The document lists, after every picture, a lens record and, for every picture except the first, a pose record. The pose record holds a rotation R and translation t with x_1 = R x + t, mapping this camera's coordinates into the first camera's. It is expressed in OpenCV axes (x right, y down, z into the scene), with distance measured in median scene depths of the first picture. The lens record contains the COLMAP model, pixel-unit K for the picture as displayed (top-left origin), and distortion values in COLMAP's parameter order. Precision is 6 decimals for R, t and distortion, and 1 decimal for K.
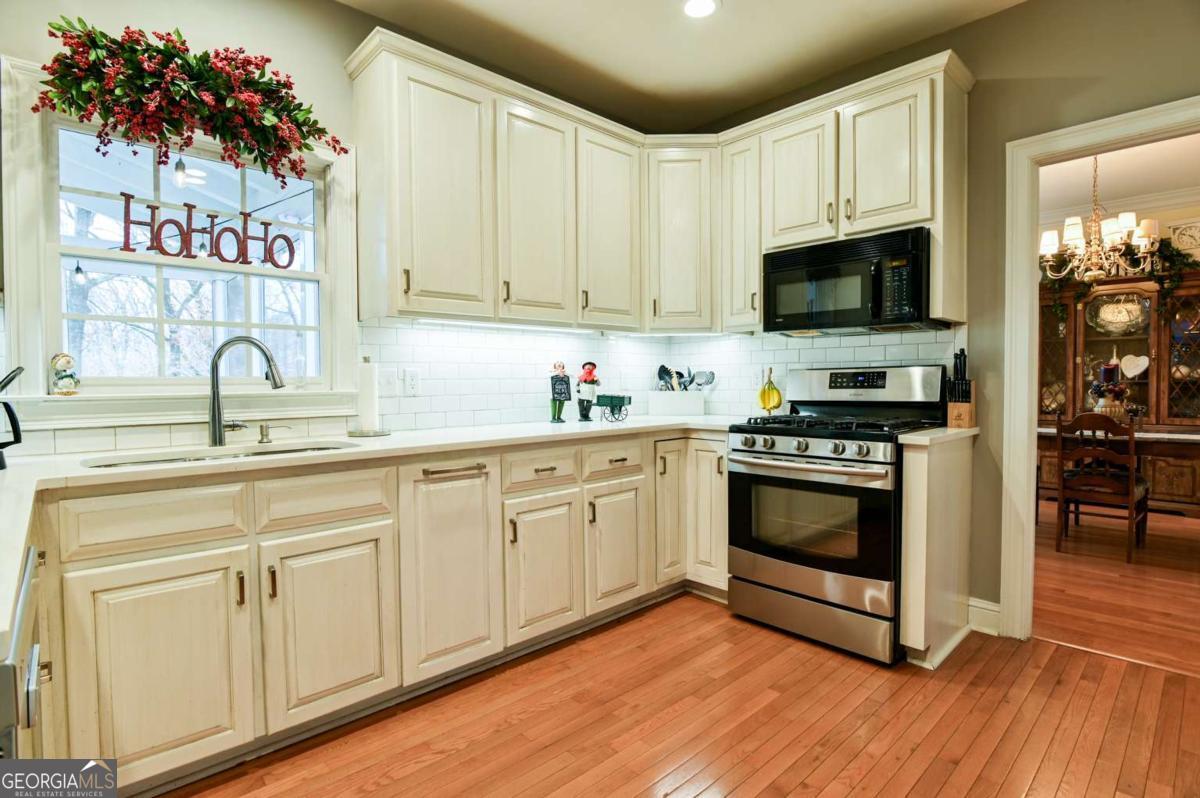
lens RADIAL K [[588.7, 0, 602.2], [0, 588.7, 398.4], [0, 0, 1]] dist [-0.019051, 0.000066]
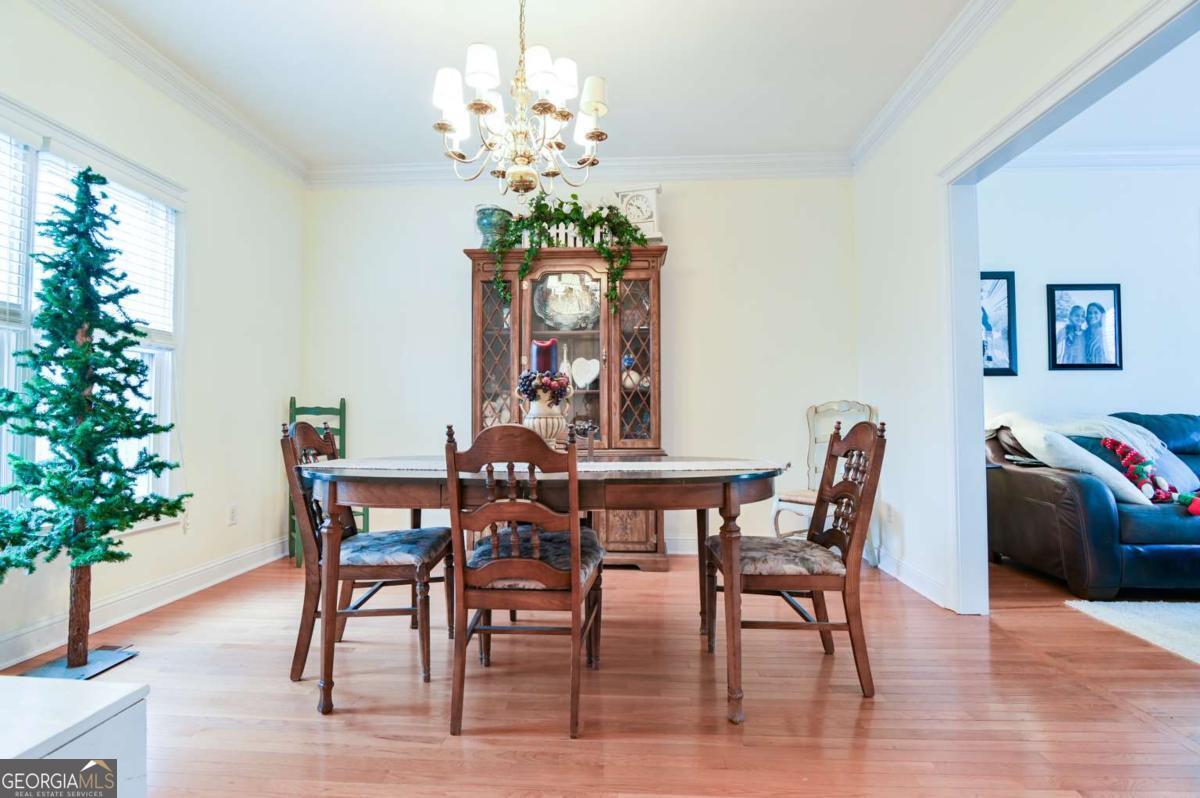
lens RADIAL K [[588.7, 0, 602.2], [0, 588.7, 398.4], [0, 0, 1]] dist [-0.019051, 0.000066]
pose [[0.726652, 0.028127, 0.686429, 0.435936], [0.016586, 0.998152, -0.058458, 0.024706], [-0.686805, 0.053864, 0.724843, 0.458929]]
